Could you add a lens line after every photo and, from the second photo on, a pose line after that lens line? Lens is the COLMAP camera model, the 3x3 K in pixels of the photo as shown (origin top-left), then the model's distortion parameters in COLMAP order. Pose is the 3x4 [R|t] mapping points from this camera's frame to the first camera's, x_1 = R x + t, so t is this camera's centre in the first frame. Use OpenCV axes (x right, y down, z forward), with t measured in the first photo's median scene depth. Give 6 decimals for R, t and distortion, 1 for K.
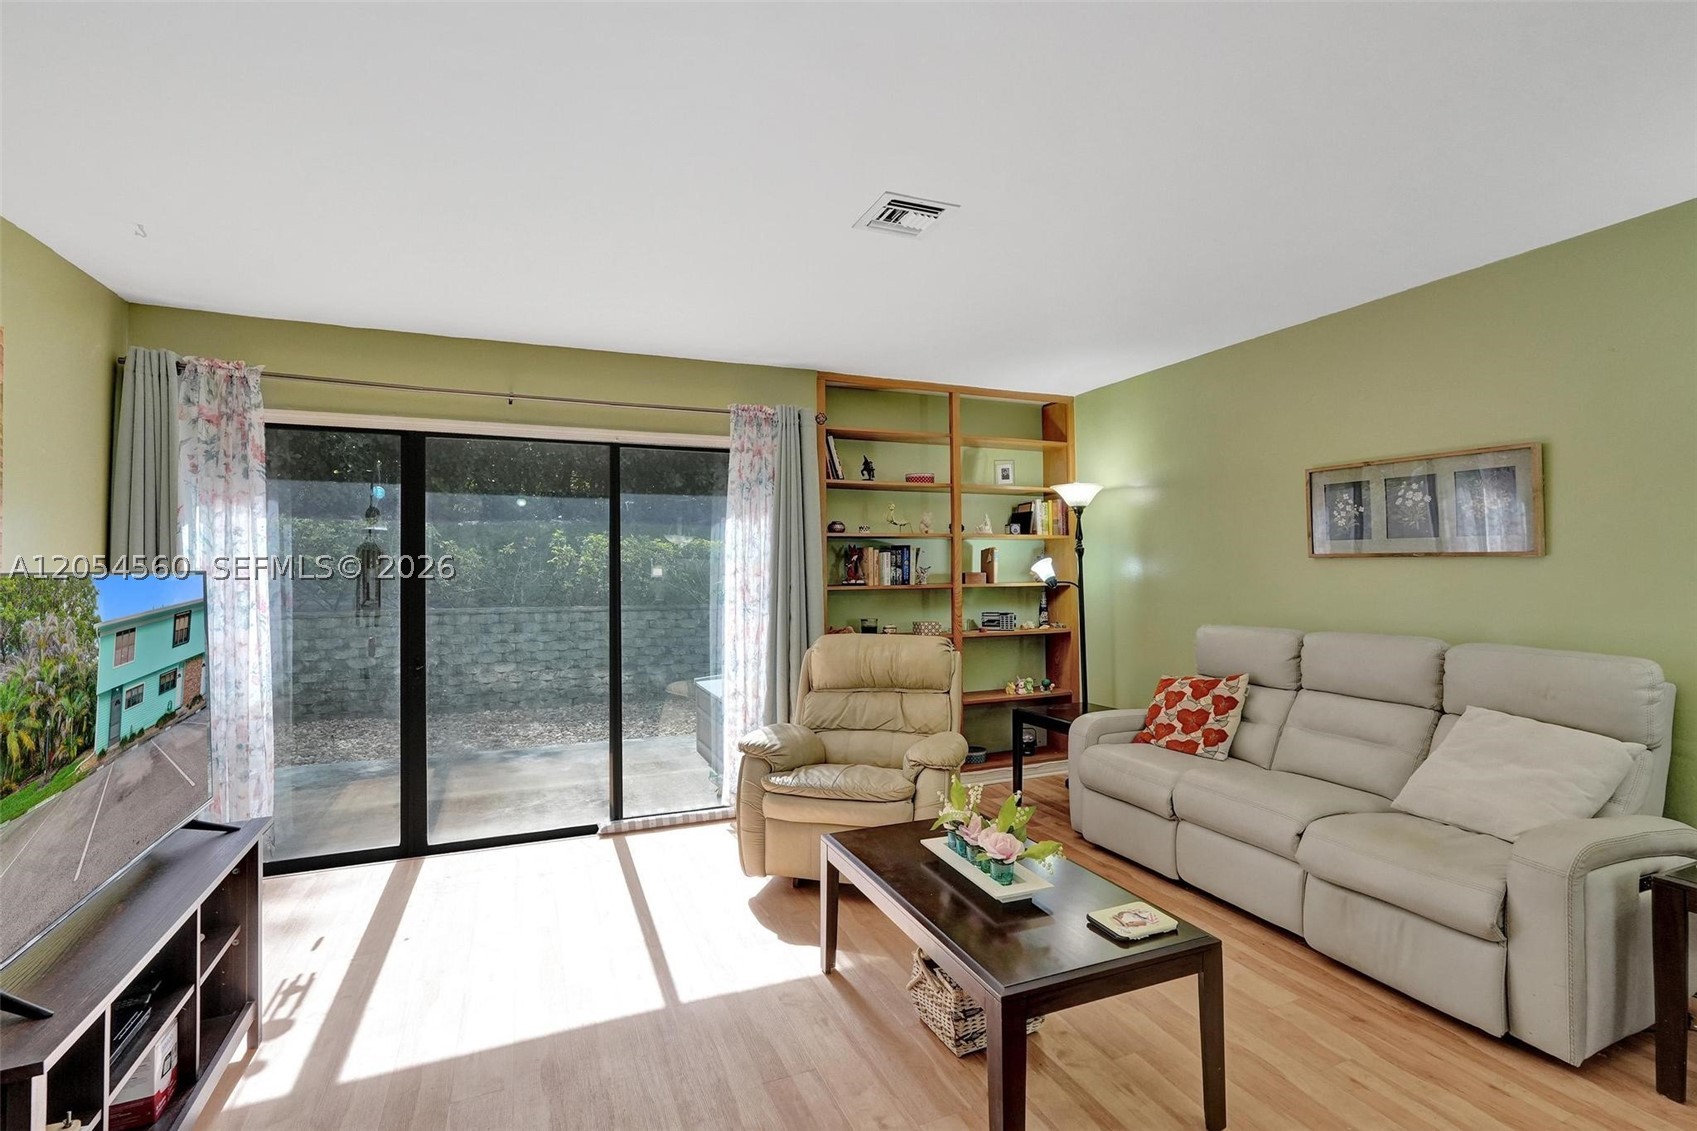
lens RADIAL K [[784.9, 0, 854.1], [0, 784.9, 557.6], [0, 0, 1]] dist [-0.001515, 0.000276]
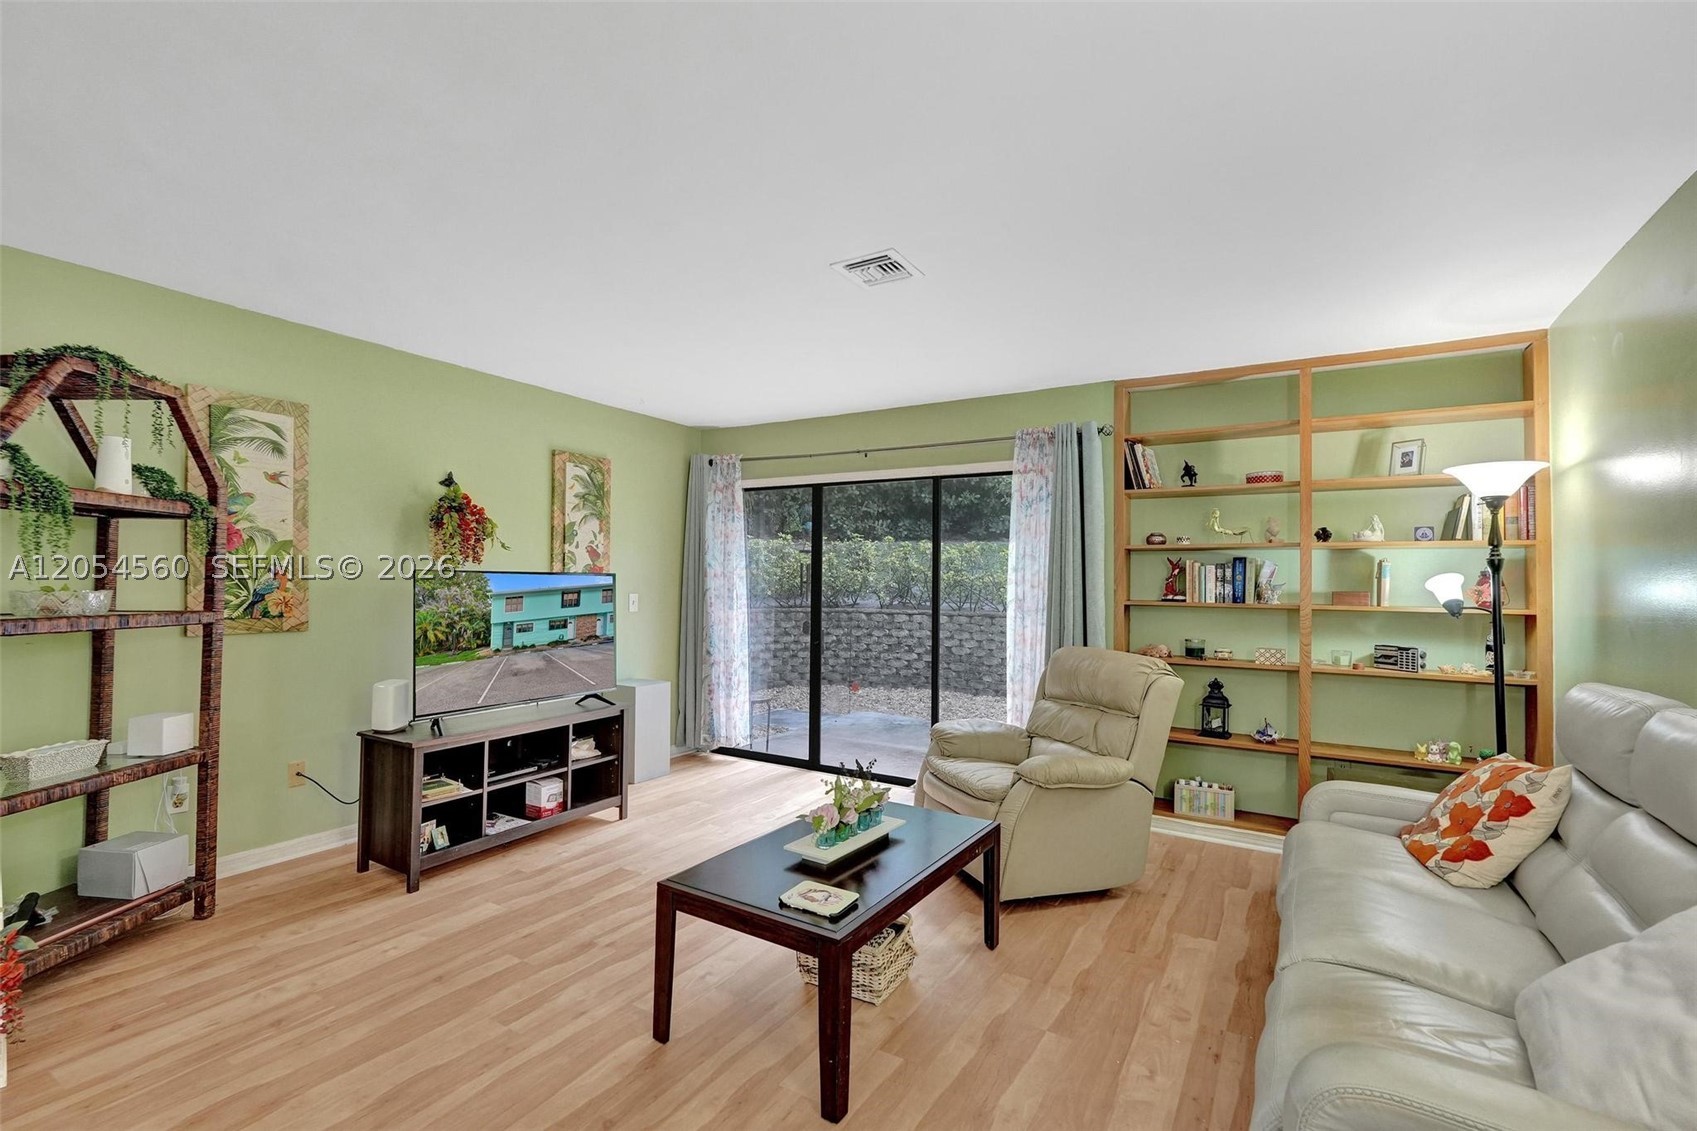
lens RADIAL K [[753.2, 0, 845.8], [0, 753.2, 571.9], [0, 0, 1]] dist [-0.003233, -0.000337]
pose [[0.572673, 0.006664, -0.819757, 0.575521], [-0.010816, 0.999941, 0.000573, 0.005565], [0.819713, 0.008539, 0.572711, 0.197392]]
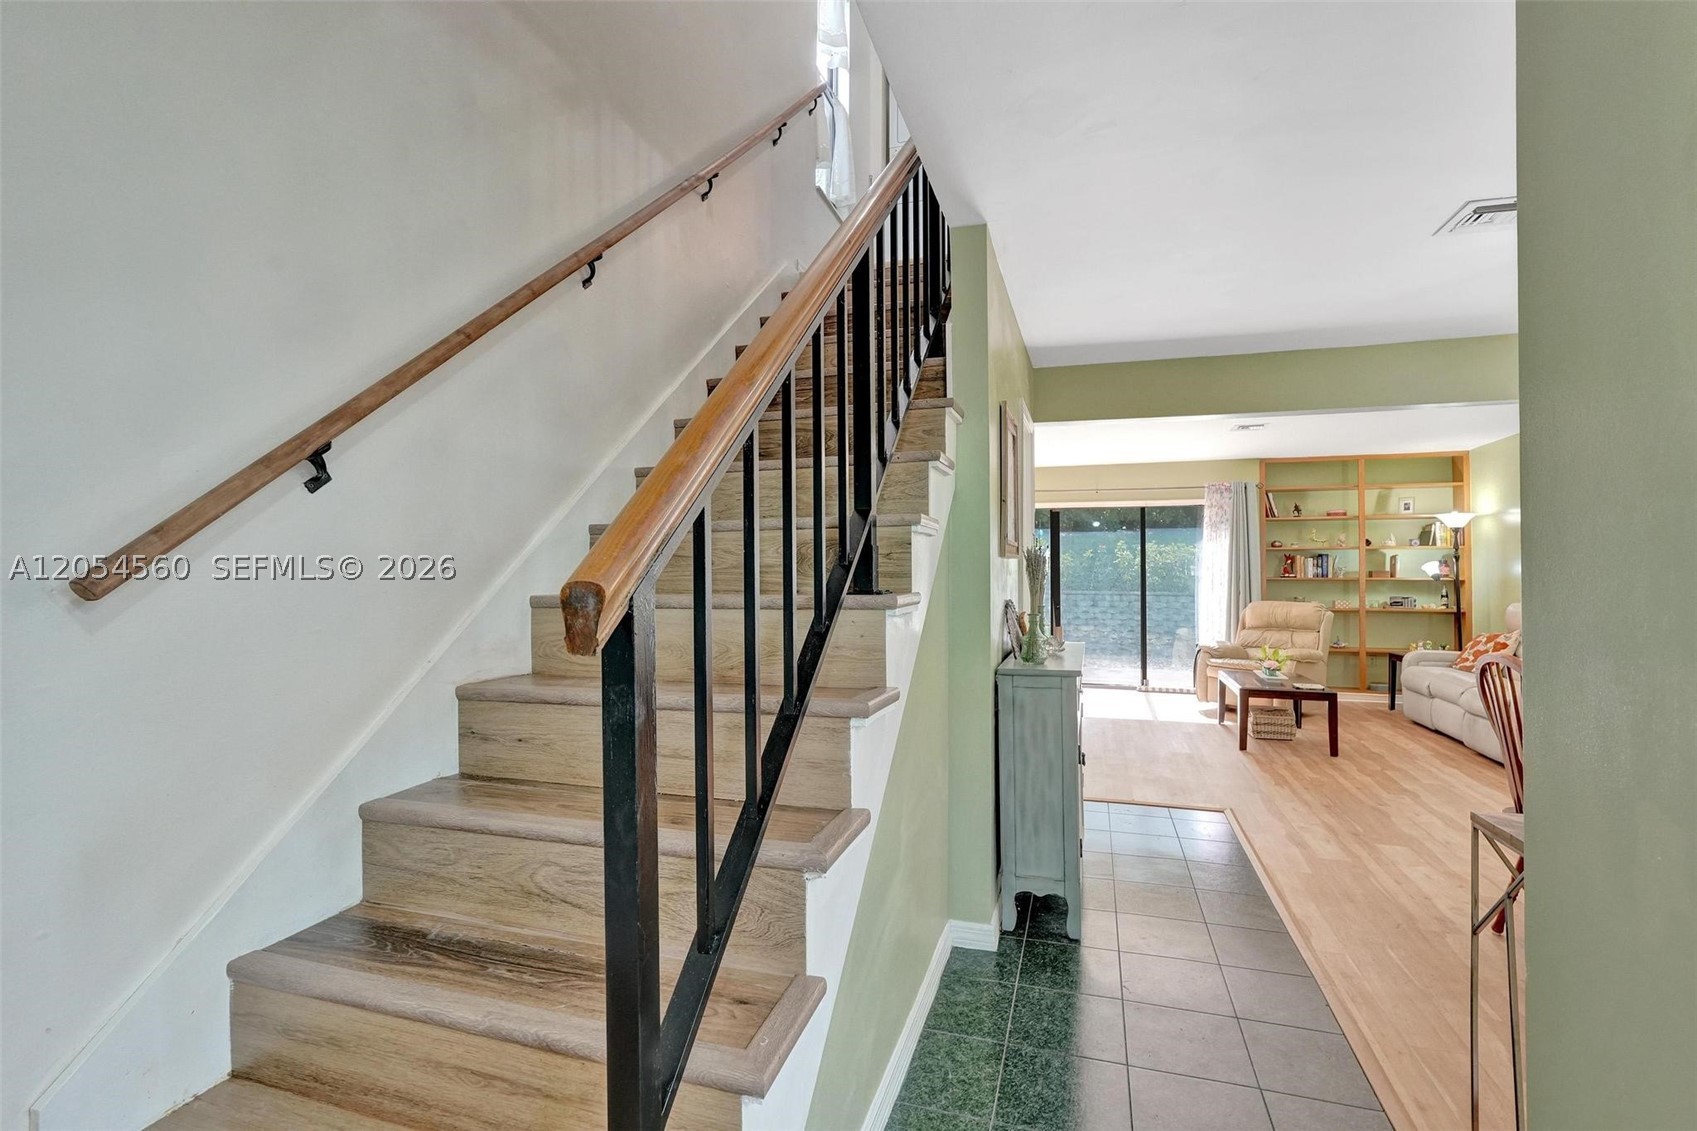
lens RADIAL K [[793.4, 0, 848.5], [0, 793.4, 565.5], [0, 0, 1]] dist [0.012067, -0.000137]
pose [[0.761017, 0.004535, -0.648716, 0.457189], [-0.001438, 0.999985, 0.005302, 0.001813], [0.648730, -0.003102, 0.761012, -1.100660]]
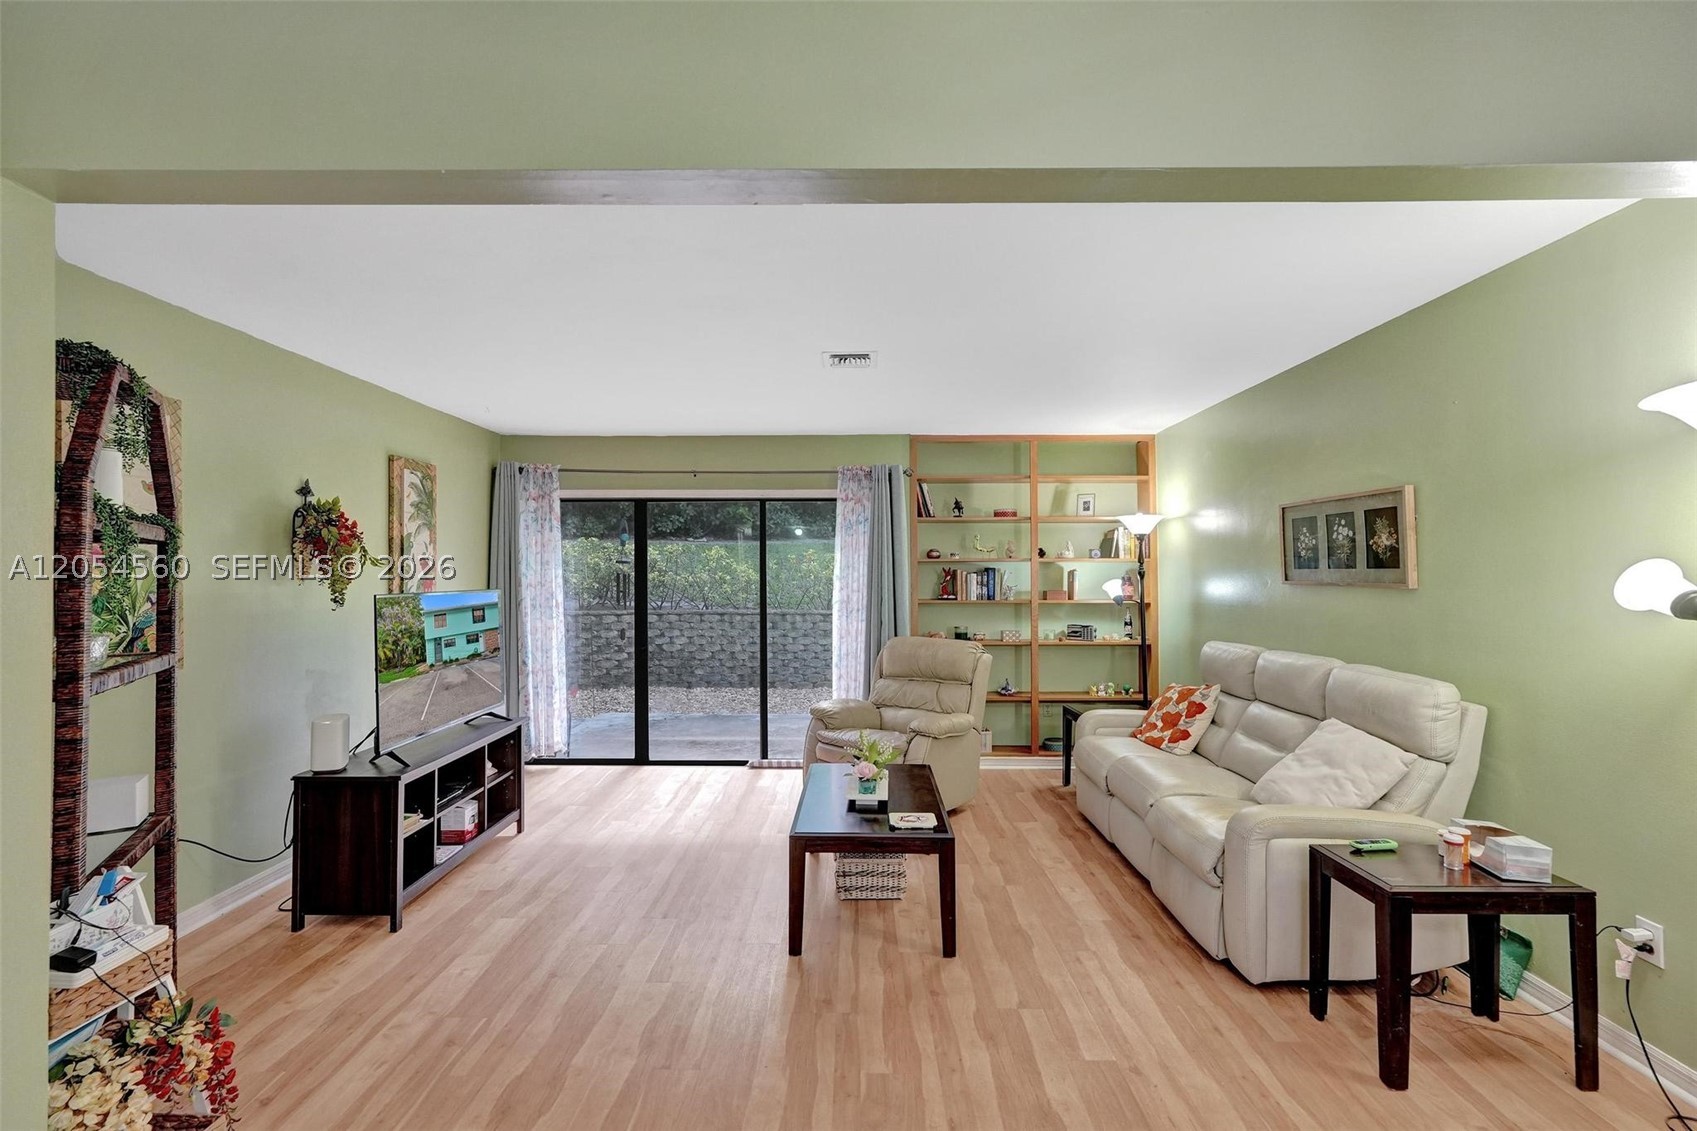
lens RADIAL K [[760.3, 0, 848.5], [0, 760.3, 565.5], [0, 0, 1]] dist [-0.015573, 0.008250]
pose [[0.912159, 0.003016, -0.409826, 0.405413], [-0.003542, 0.999994, -0.000524, -0.020857], [0.409822, 0.001929, 0.912163, -0.207453]]
